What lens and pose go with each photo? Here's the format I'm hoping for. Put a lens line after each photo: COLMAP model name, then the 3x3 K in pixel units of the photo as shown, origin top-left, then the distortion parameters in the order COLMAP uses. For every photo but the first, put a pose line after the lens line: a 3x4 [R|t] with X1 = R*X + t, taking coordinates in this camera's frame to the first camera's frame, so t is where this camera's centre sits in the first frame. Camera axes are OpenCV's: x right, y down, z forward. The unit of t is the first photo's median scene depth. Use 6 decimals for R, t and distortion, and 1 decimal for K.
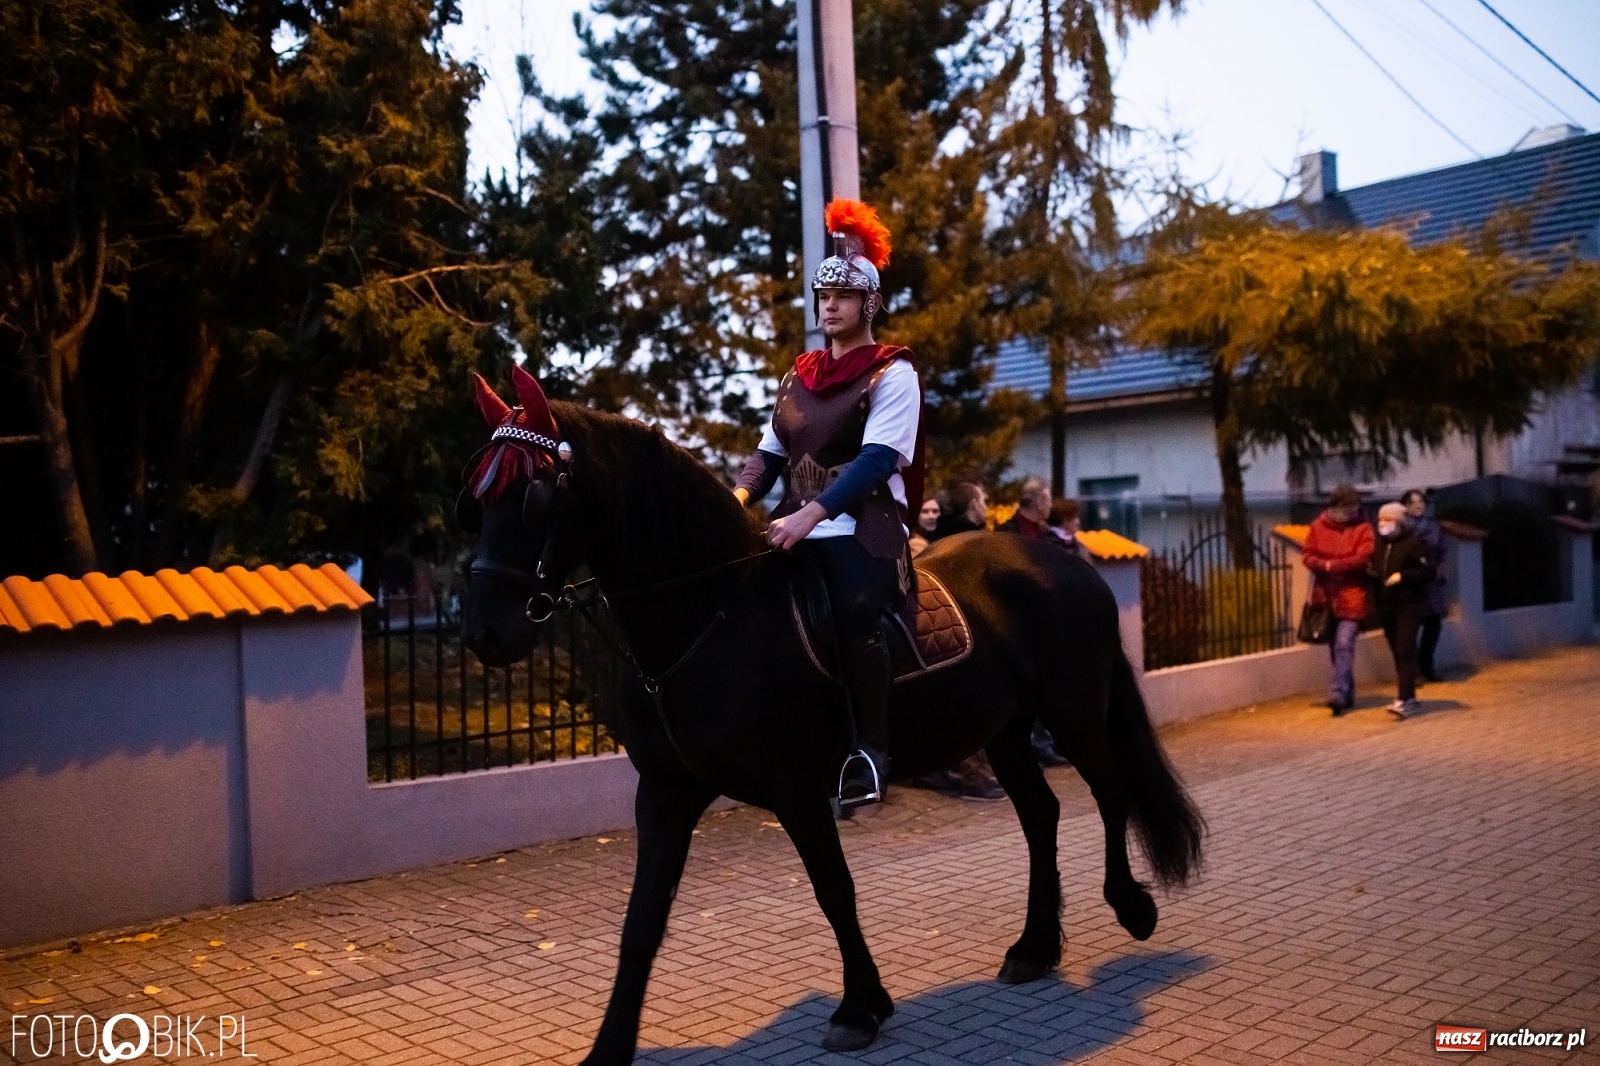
lens RADIAL K [[1515.0, 0, 796.5], [0, 1515.0, 536.3], [0, 0, 1]] dist [-0.067803, 0.100843]
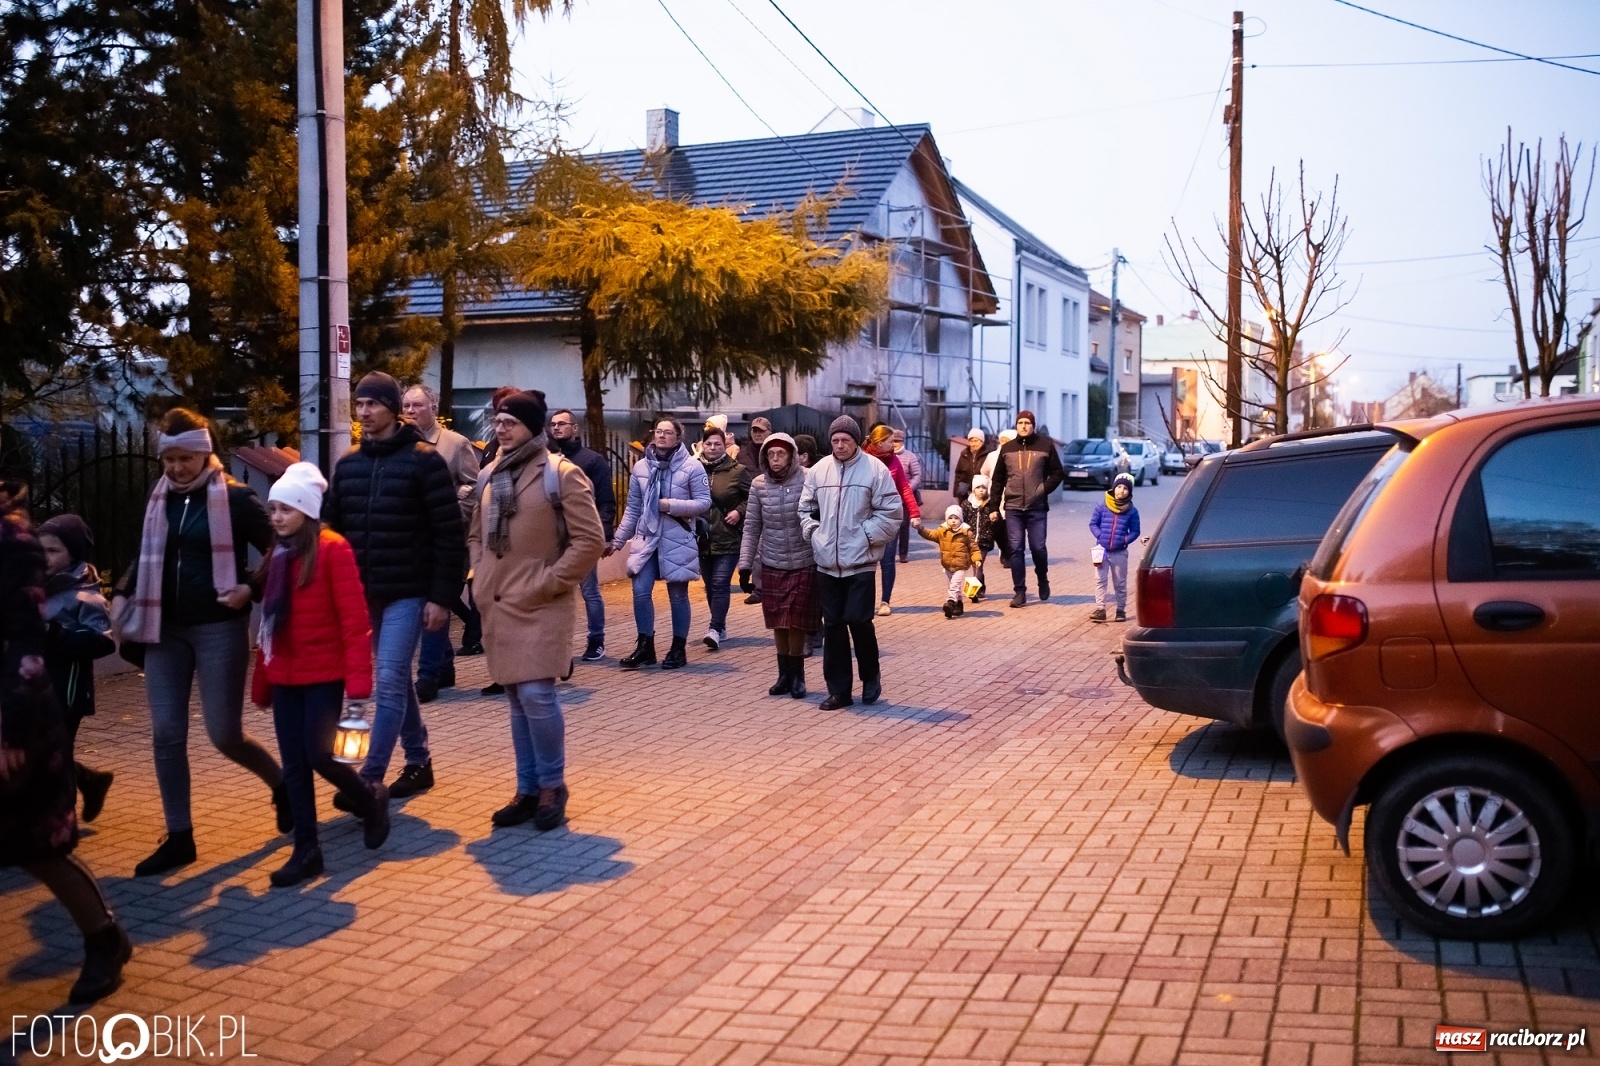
lens RADIAL K [[1515.0, 0, 796.5], [0, 1515.0, 536.3], [0, 0, 1]] dist [-0.067803, 0.100843]
pose [[0.905512, 0.009374, 0.424218, -0.093662], [-0.036071, 0.997838, 0.054945, -0.002298], [-0.422786, -0.065055, 0.903892, -0.207059]]
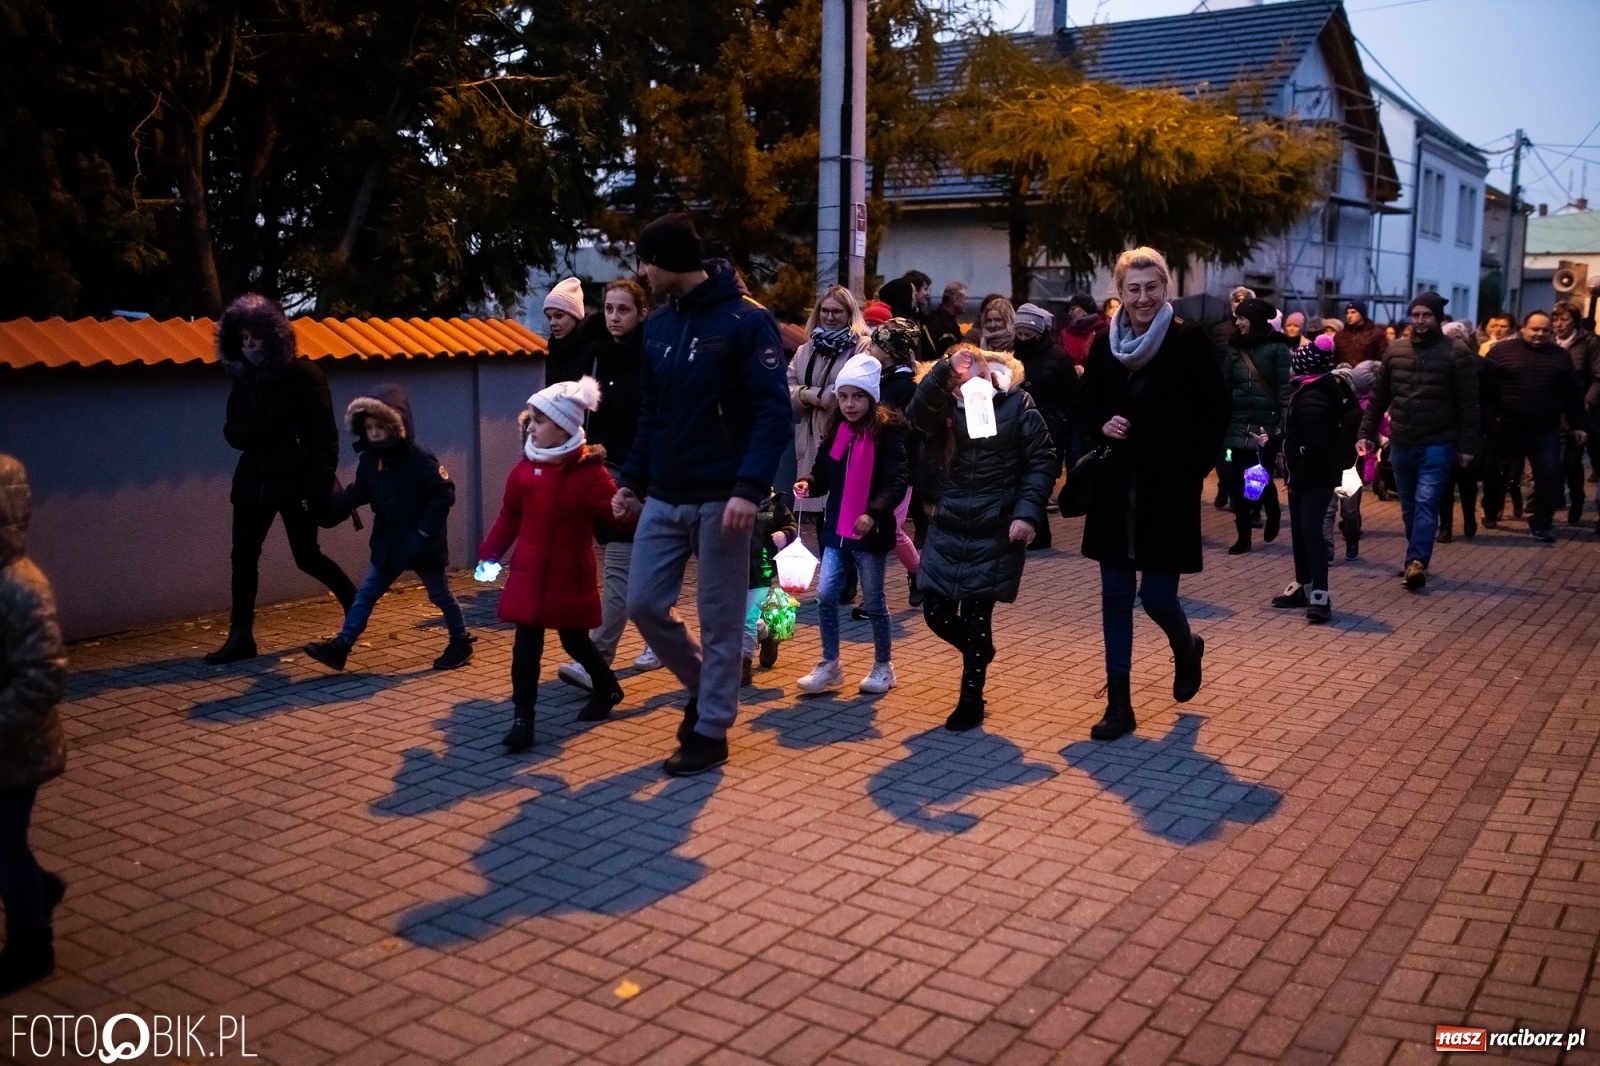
lens RADIAL K [[1515.0, 0, 796.5], [0, 1515.0, 536.3], [0, 0, 1]] dist [-0.067803, 0.100843]
pose [[0.972827, 0.016669, 0.230931, -0.193042], [-0.048449, 0.989979, 0.132642, 0.009826], [-0.226406, -0.140226, 0.963886, -0.181332]]
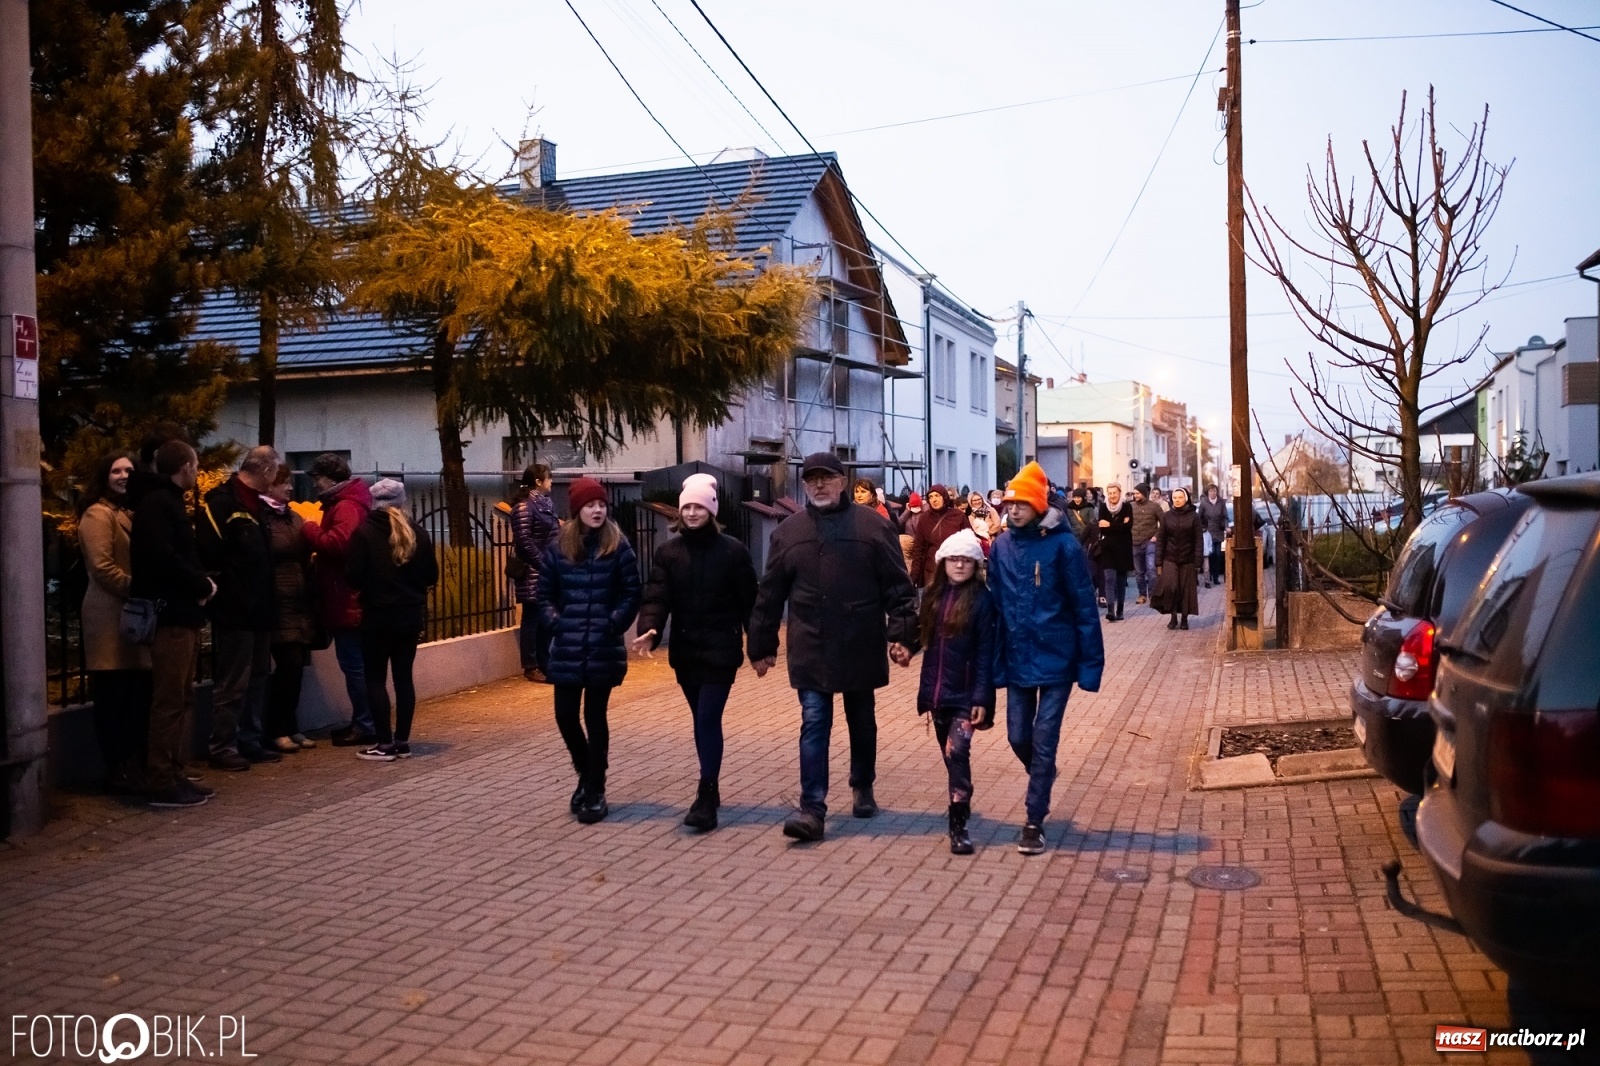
lens RADIAL K [[1515.0, 0, 796.5], [0, 1515.0, 536.3], [0, 0, 1]] dist [-0.067803, 0.100843]
pose [[0.870452, 0.015246, 0.492016, 0.004565], [-0.021030, 0.999759, 0.006225, 0.004724], [-0.491803, -0.015765, 0.870564, 0.050453]]
